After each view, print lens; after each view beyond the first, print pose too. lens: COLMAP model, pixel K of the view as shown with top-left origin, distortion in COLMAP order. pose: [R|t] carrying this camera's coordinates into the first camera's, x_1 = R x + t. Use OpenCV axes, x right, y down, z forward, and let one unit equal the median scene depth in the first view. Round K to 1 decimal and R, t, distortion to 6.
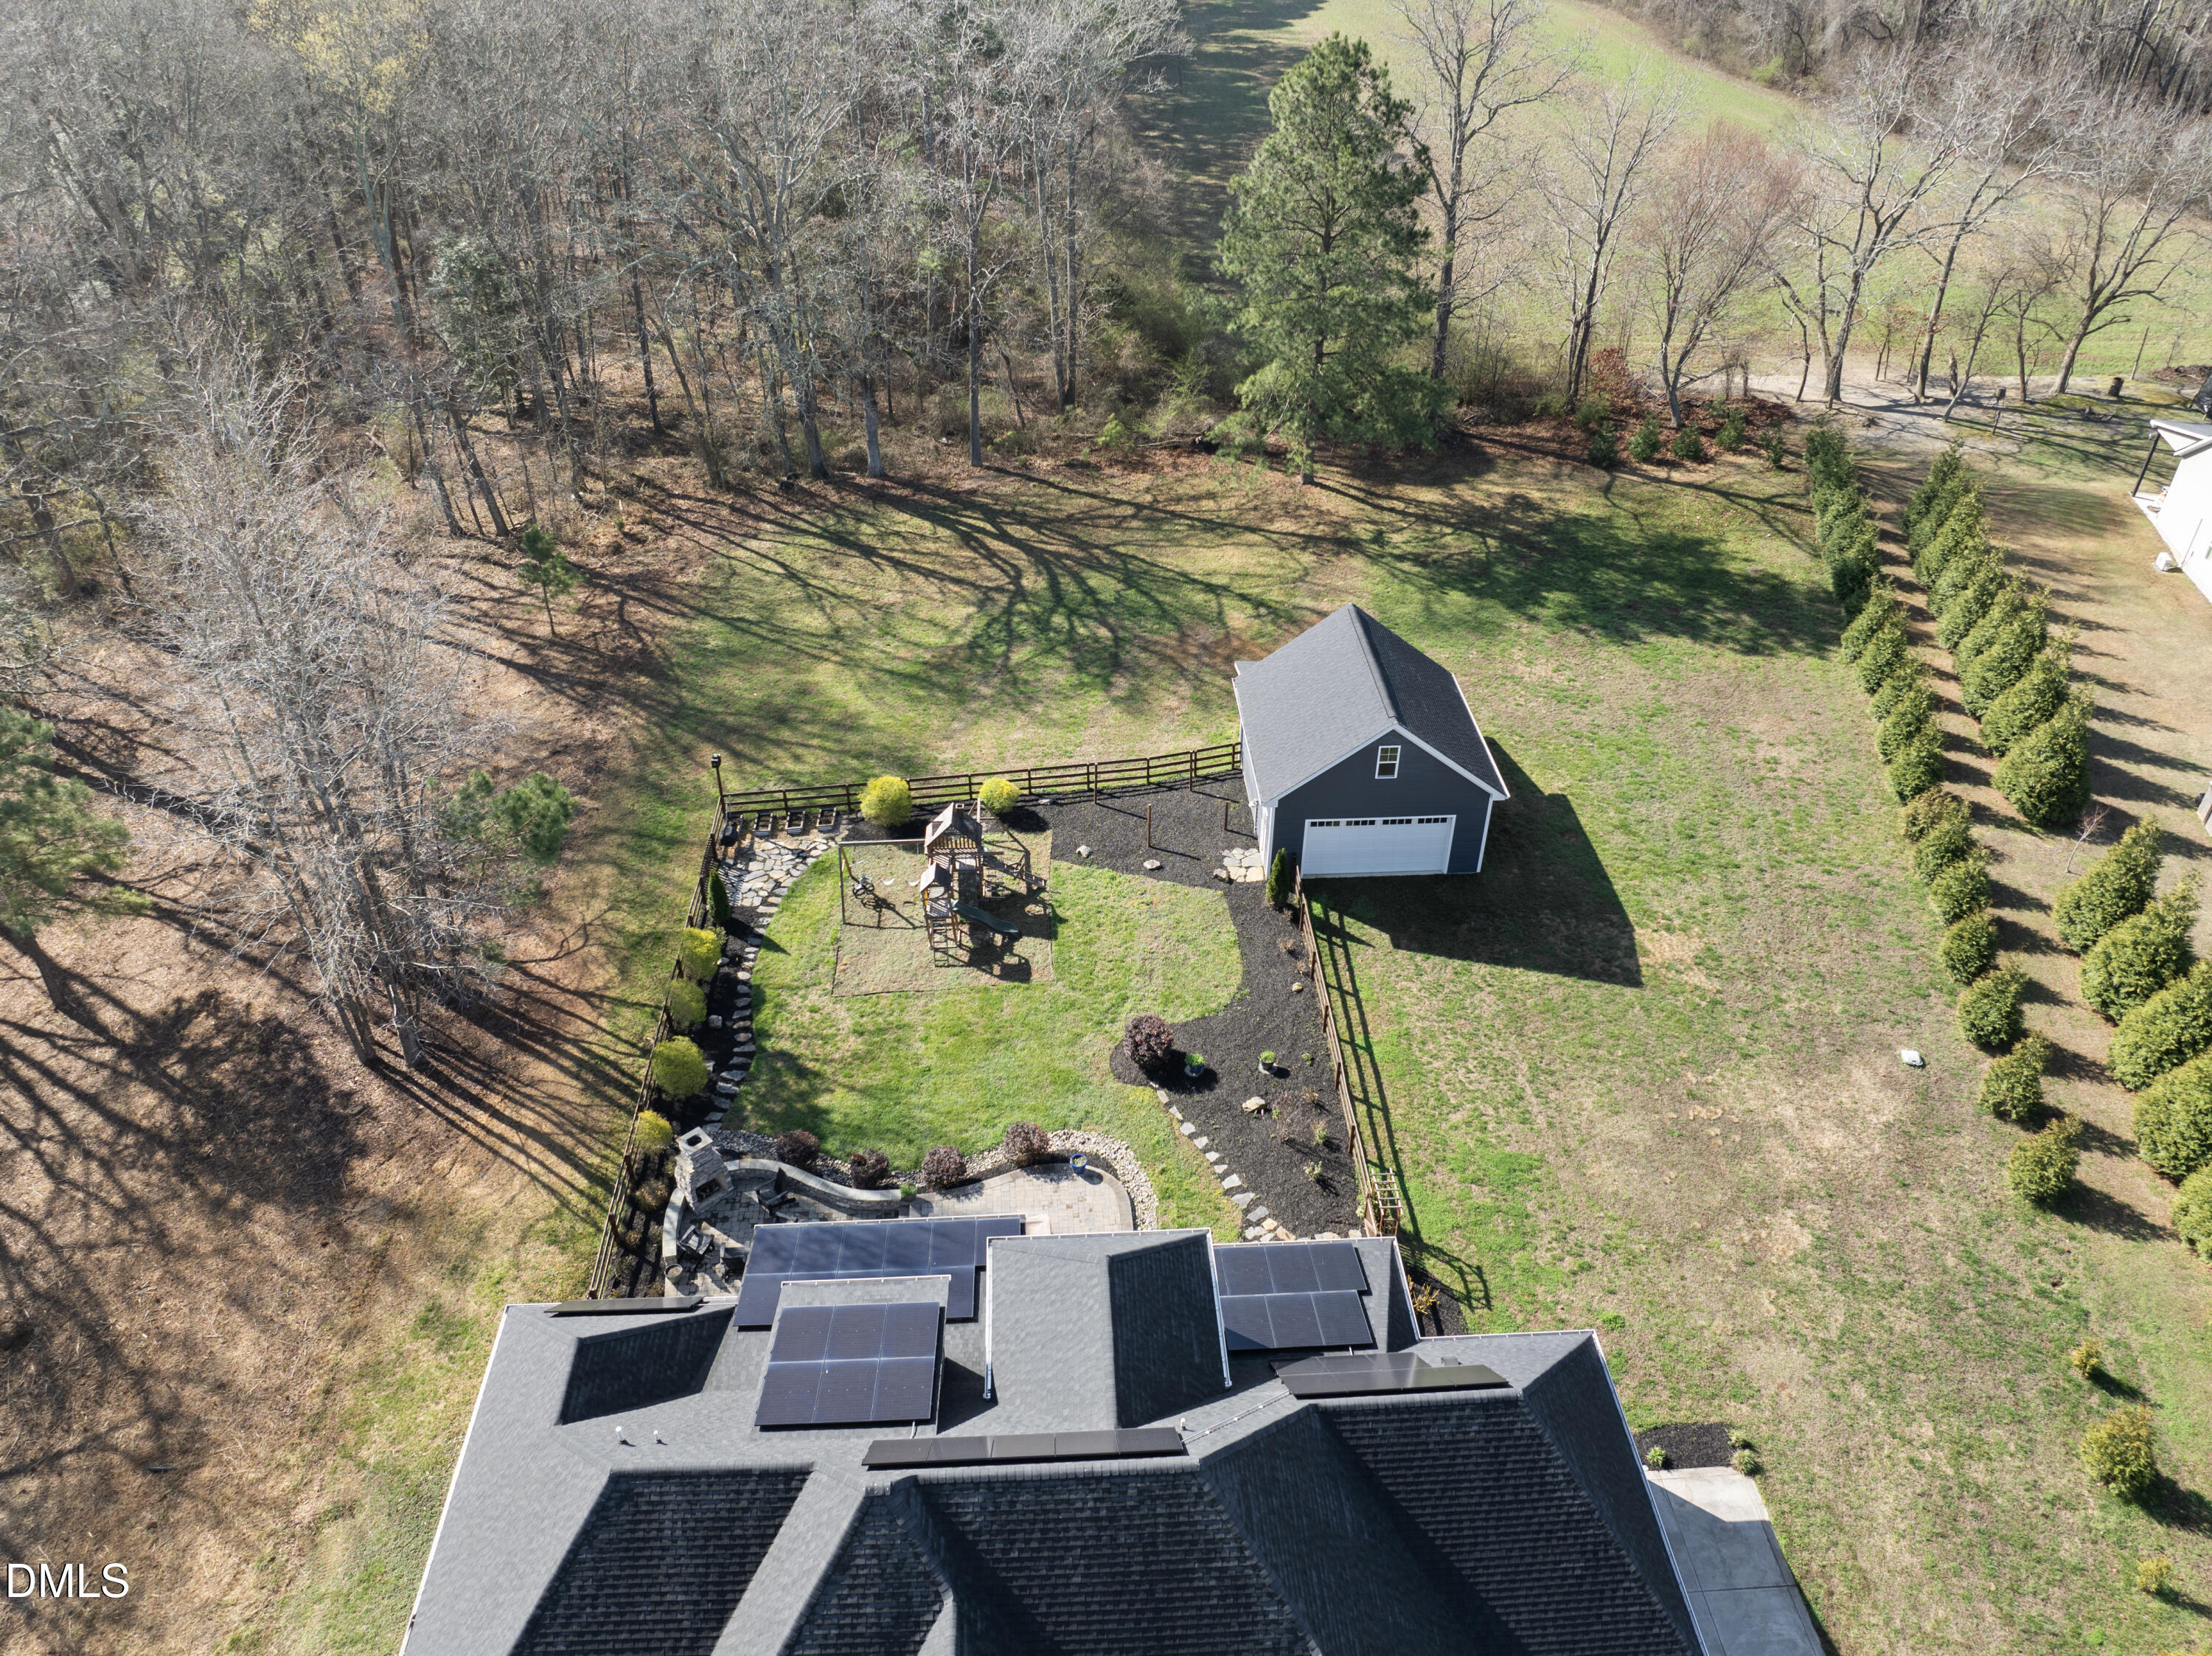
lens RADIAL K [[1556.5, 0, 1111.6], [0, 1556.5, 820.2], [0, 0, 1]] dist [-0.025247, -0.011596]
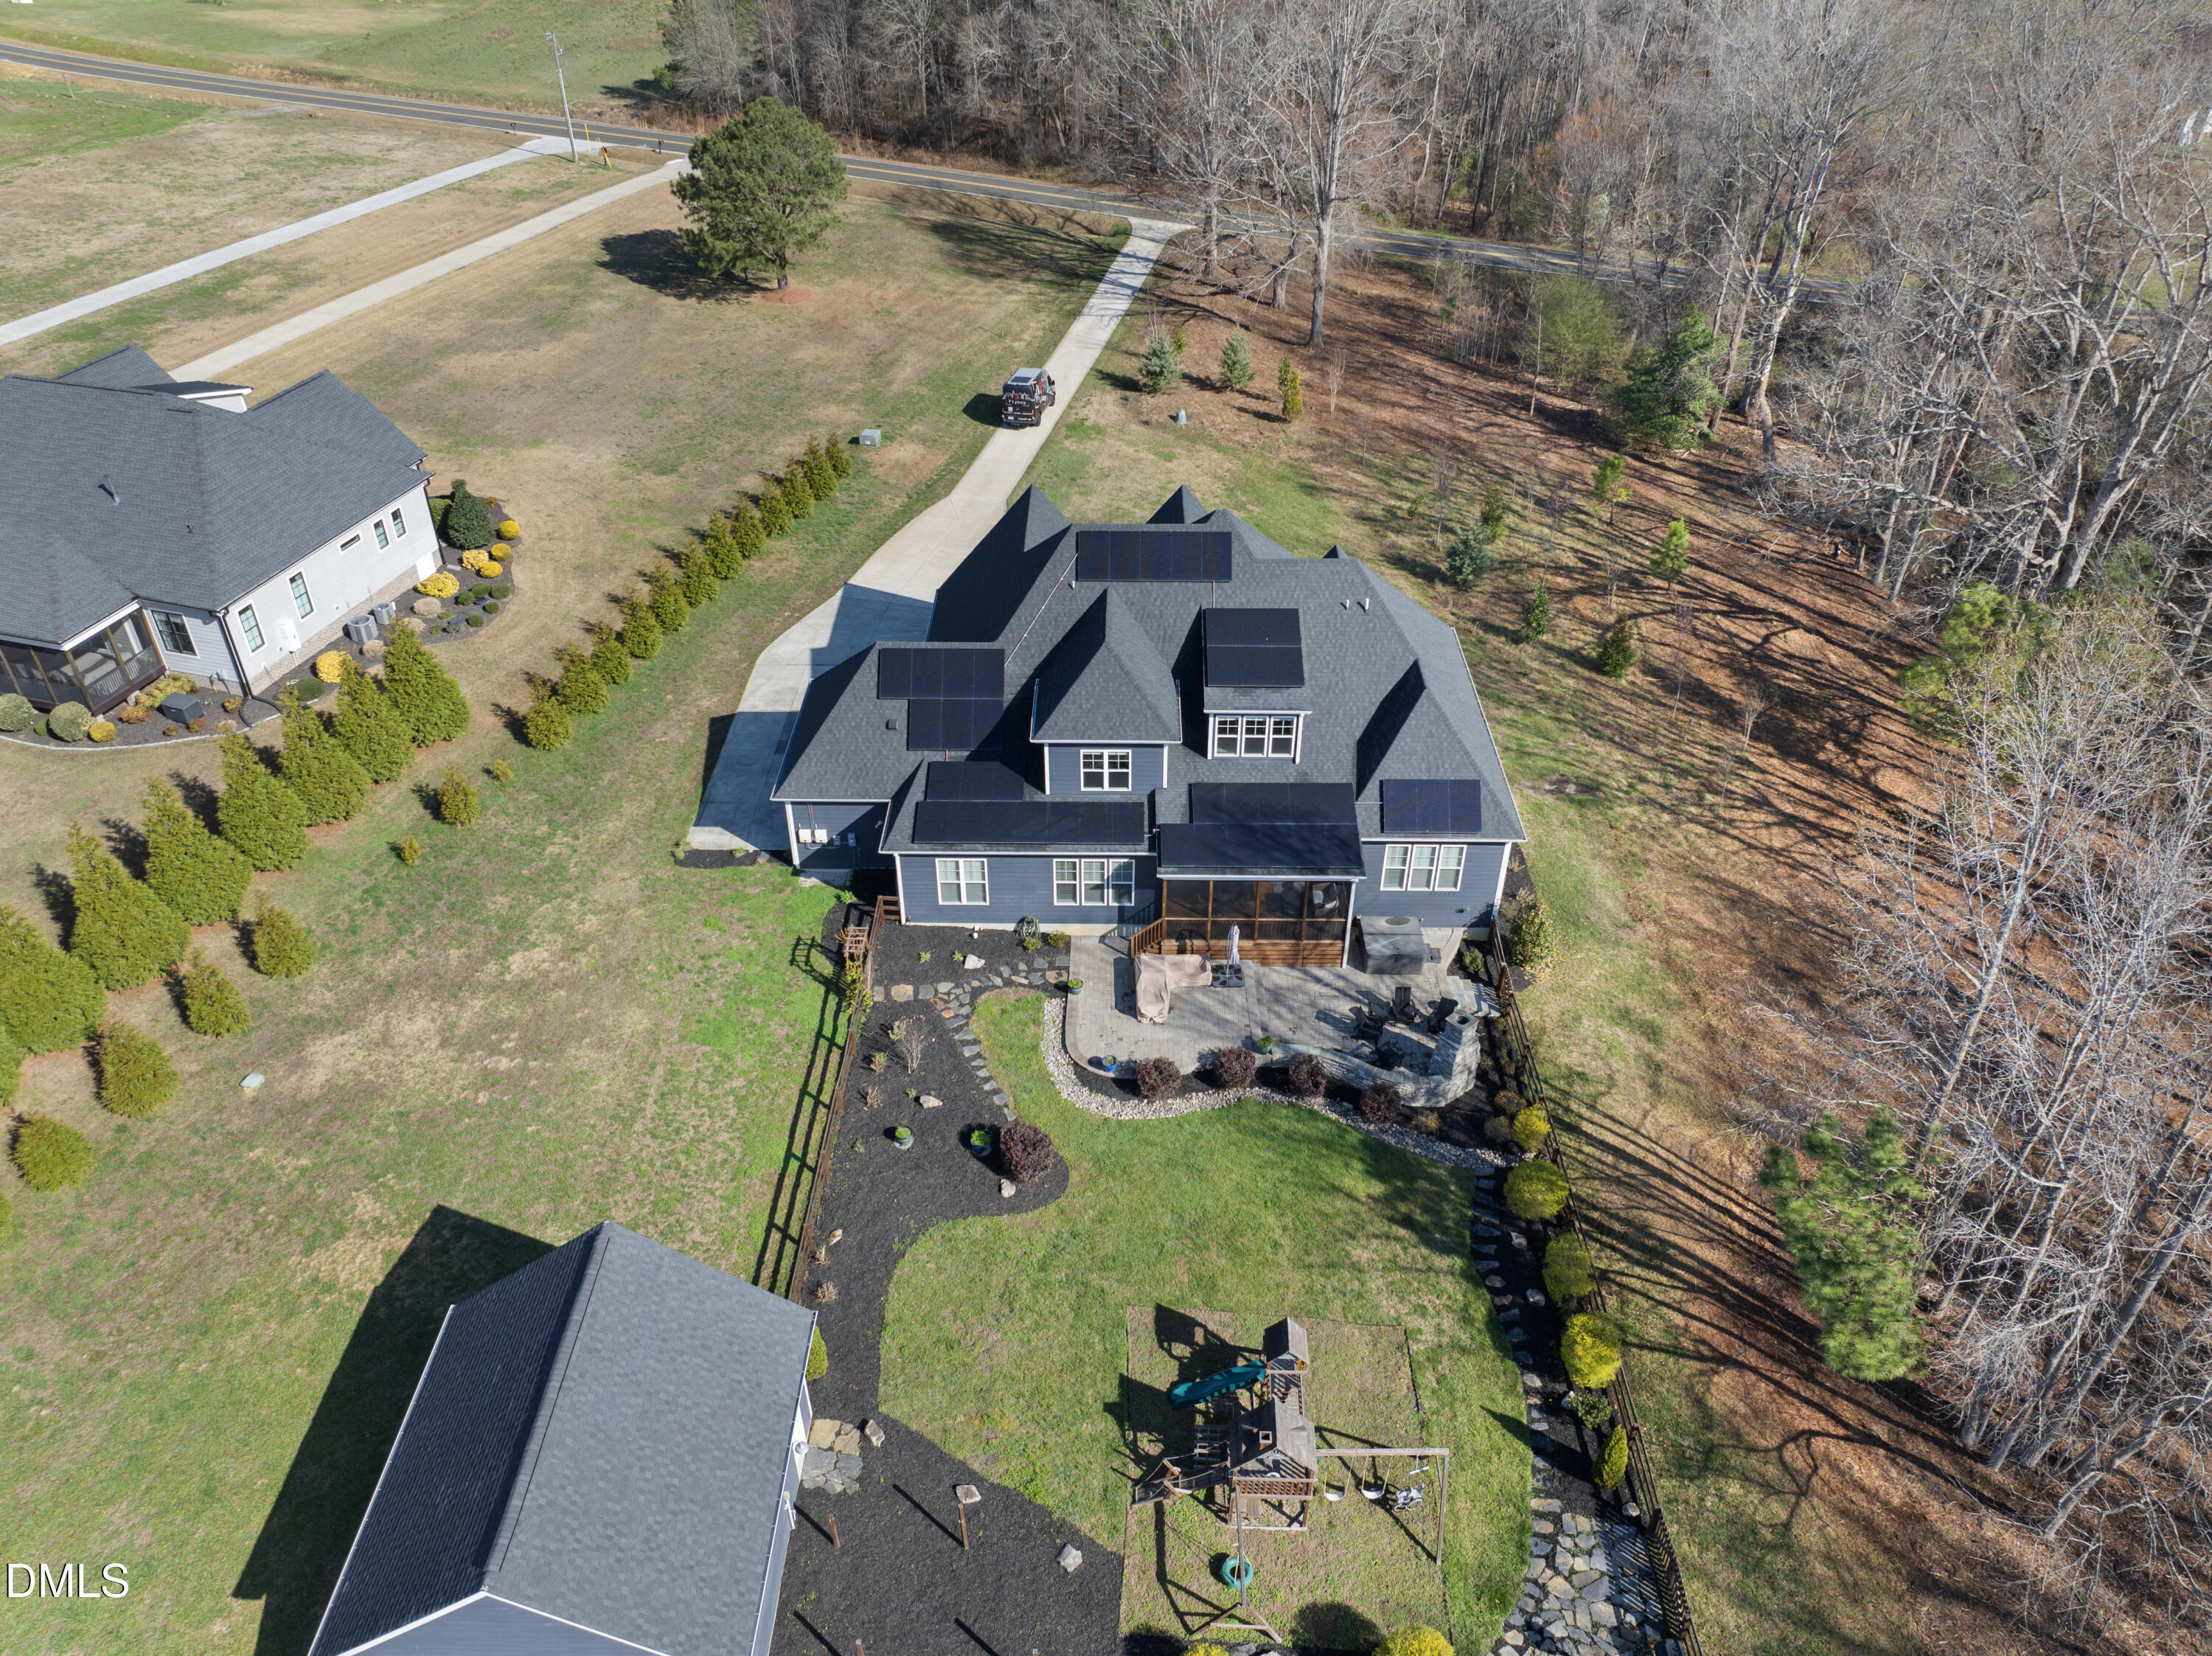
lens RADIAL K [[1556.5, 0, 1111.6], [0, 1556.5, 820.2], [0, 0, 1]] dist [-0.025247, -0.011596]
pose [[-0.997903, -0.044595, 0.046922, -0.056553], [0.030352, 0.317903, 0.947637, -0.736619], [-0.057176, 0.947074, -0.315883, 1.026432]]
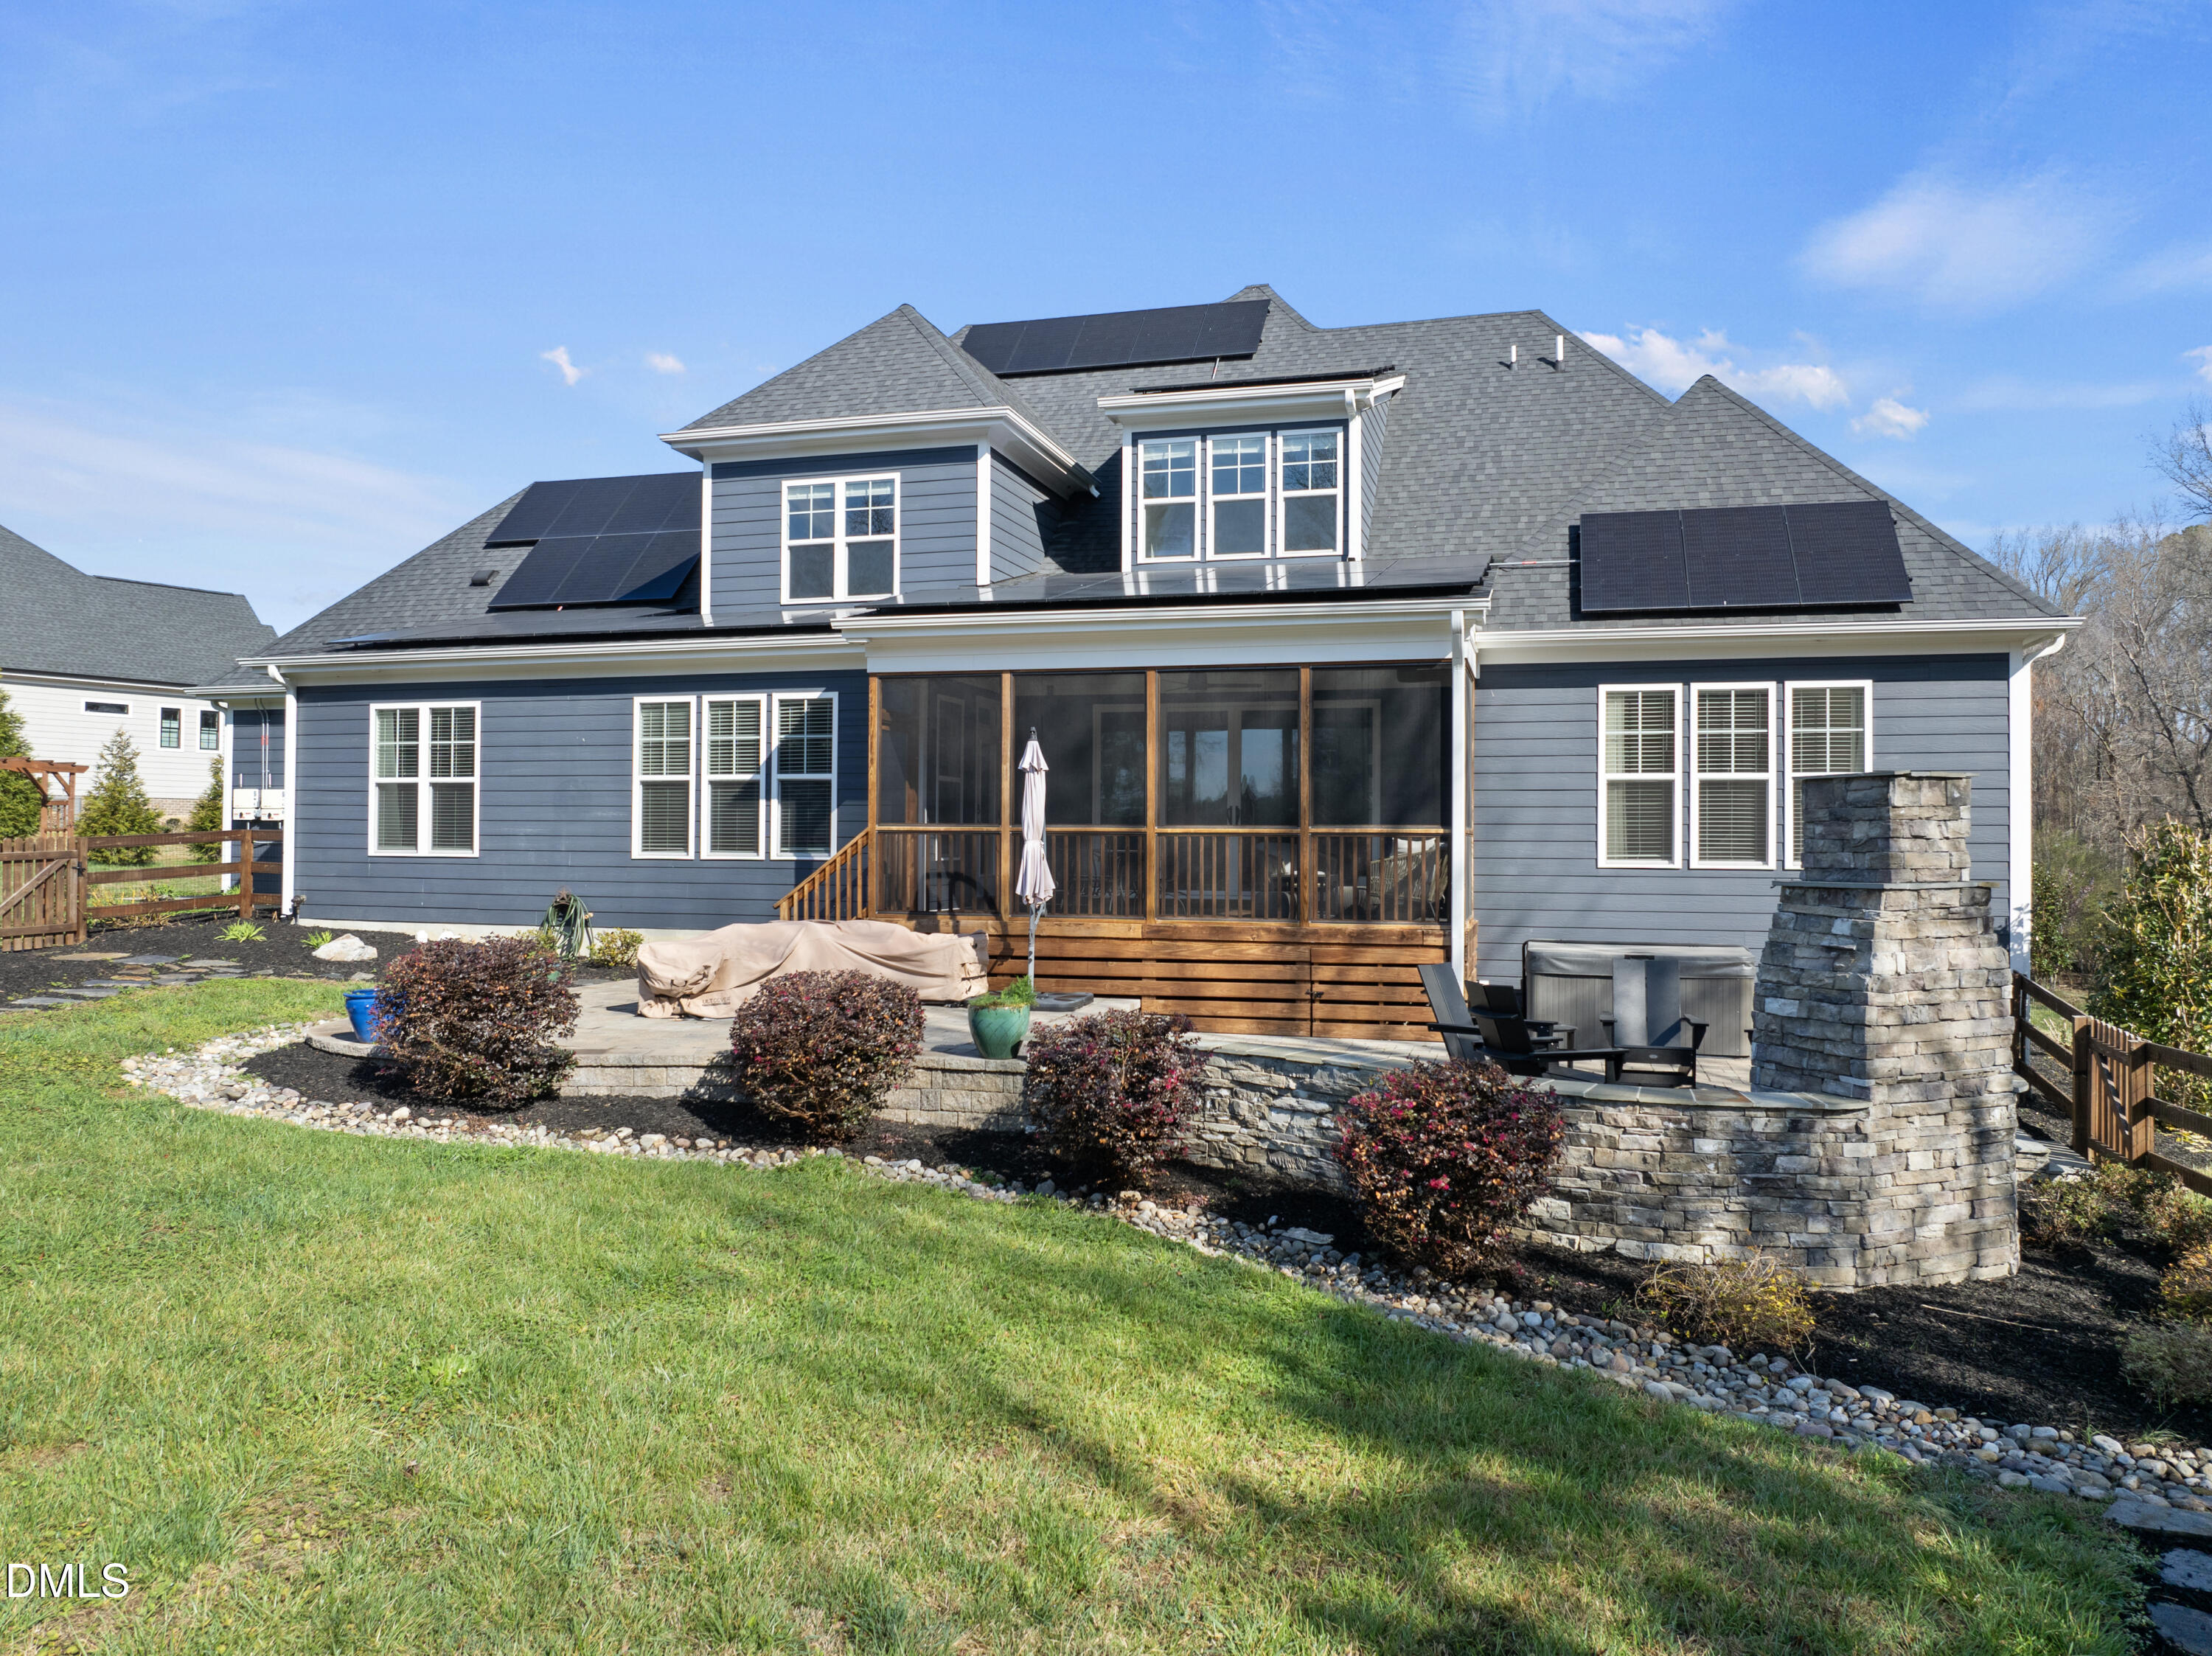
lens RADIAL K [[1556.5, 0, 1111.6], [0, 1556.5, 820.2], [0, 0, 1]] dist [-0.025247, -0.011596]
pose [[-0.945008, -0.007166, 0.326969, -0.198104], [0.182413, 0.818256, 0.545144, 0.062510], [-0.271450, 0.574809, -0.771952, 1.003739]]
